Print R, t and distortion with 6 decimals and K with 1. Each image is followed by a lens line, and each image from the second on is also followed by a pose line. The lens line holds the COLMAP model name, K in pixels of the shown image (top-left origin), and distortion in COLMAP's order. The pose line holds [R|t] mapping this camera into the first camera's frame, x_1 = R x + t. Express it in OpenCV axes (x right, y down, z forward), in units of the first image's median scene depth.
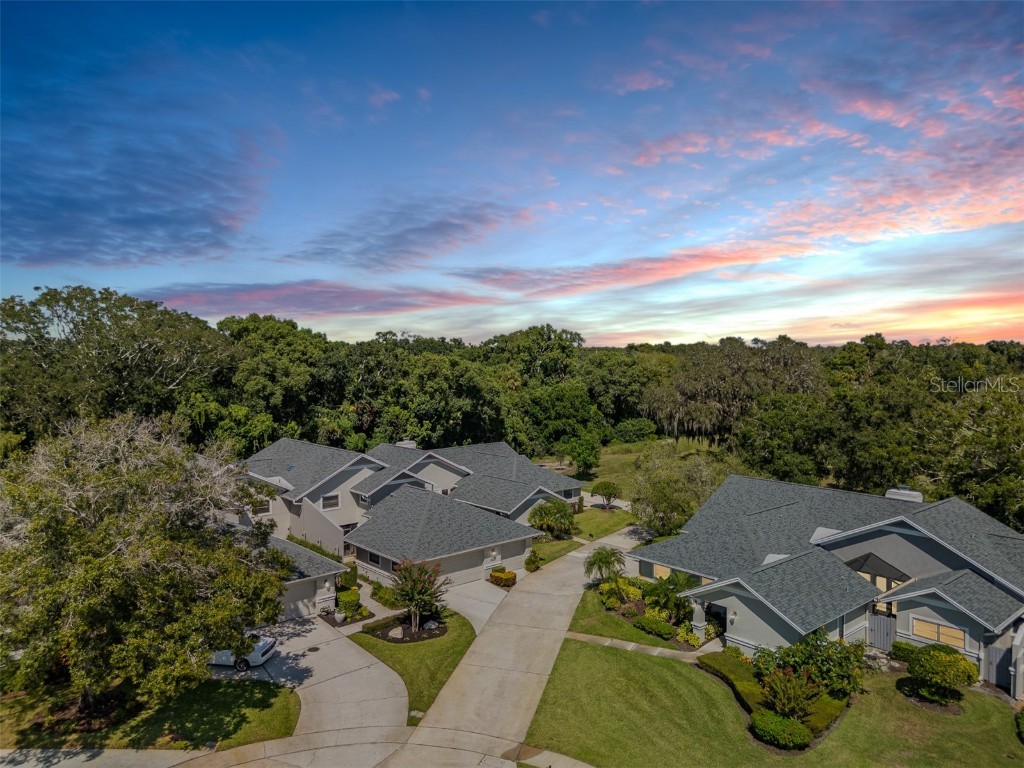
lens RADIAL K [[722.3, 0, 512.0], [0, 722.3, 384.0], [0, 0, 1]] dist [0.071406, -0.050194]
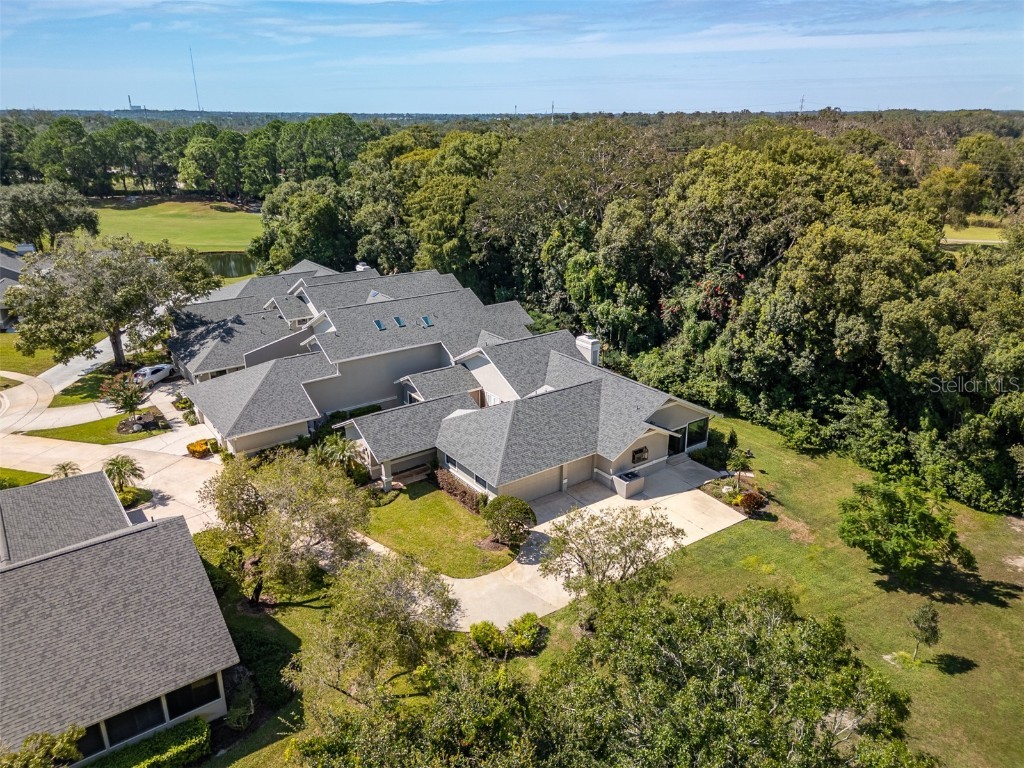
lens RADIAL K [[722.3, 0, 512.0], [0, 722.3, 384.0], [0, 0, 1]] dist [0.071406, -0.050194]
pose [[-0.085320, 0.348467, -0.933430, 0.488616], [-0.047484, 0.934359, 0.353155, -0.116264], [0.995221, 0.074454, -0.063172, 0.815332]]
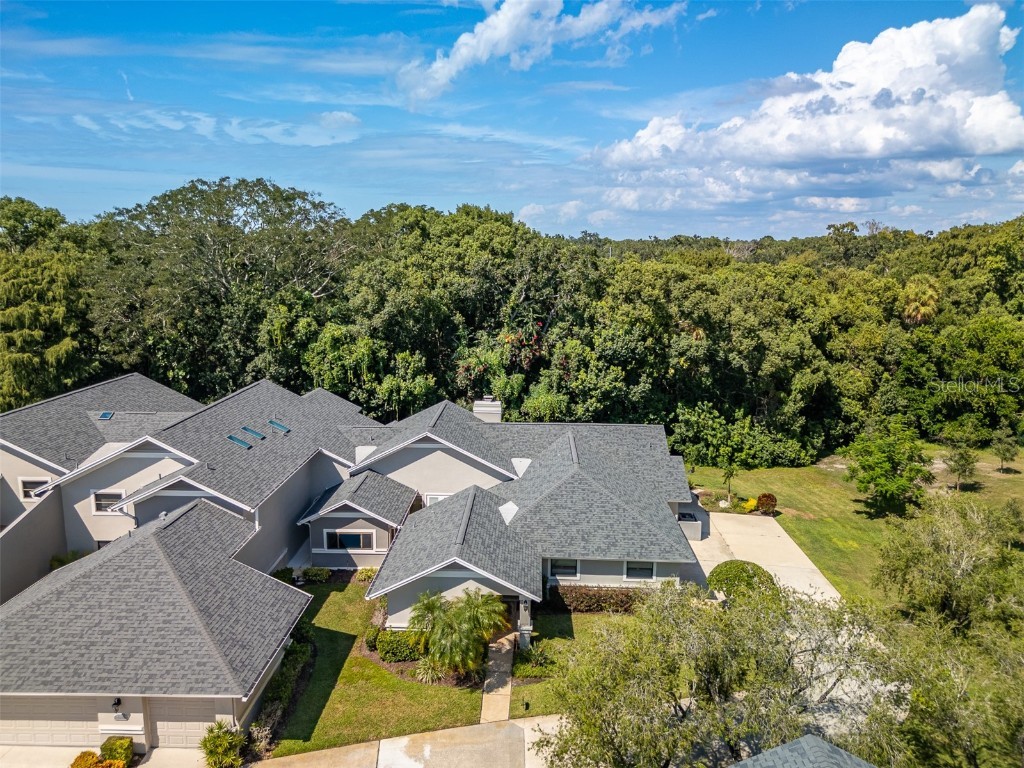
lens RADIAL K [[722.3, 0, 512.0], [0, 722.3, 384.0], [0, 0, 1]] dist [0.071406, -0.050194]
pose [[0.729240, 0.134546, -0.670900, 0.245870], [-0.039212, 0.987084, 0.155333, -0.029914], [0.683134, -0.086968, 0.725096, 0.467760]]
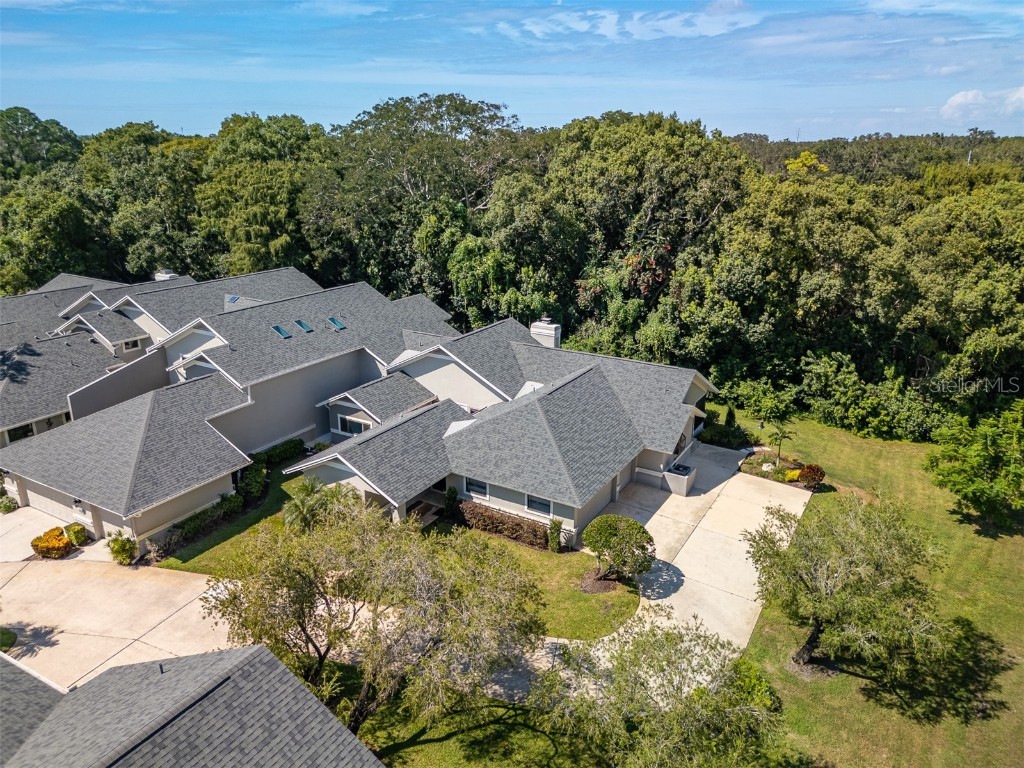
lens RADIAL K [[722.3, 0, 512.0], [0, 722.3, 384.0], [0, 0, 1]] dist [0.071406, -0.050194]
pose [[0.317999, 0.303216, -0.898296, 0.367413], [-0.054490, 0.951758, 0.301972, -0.052092], [0.946524, -0.047078, 0.319181, 0.640960]]
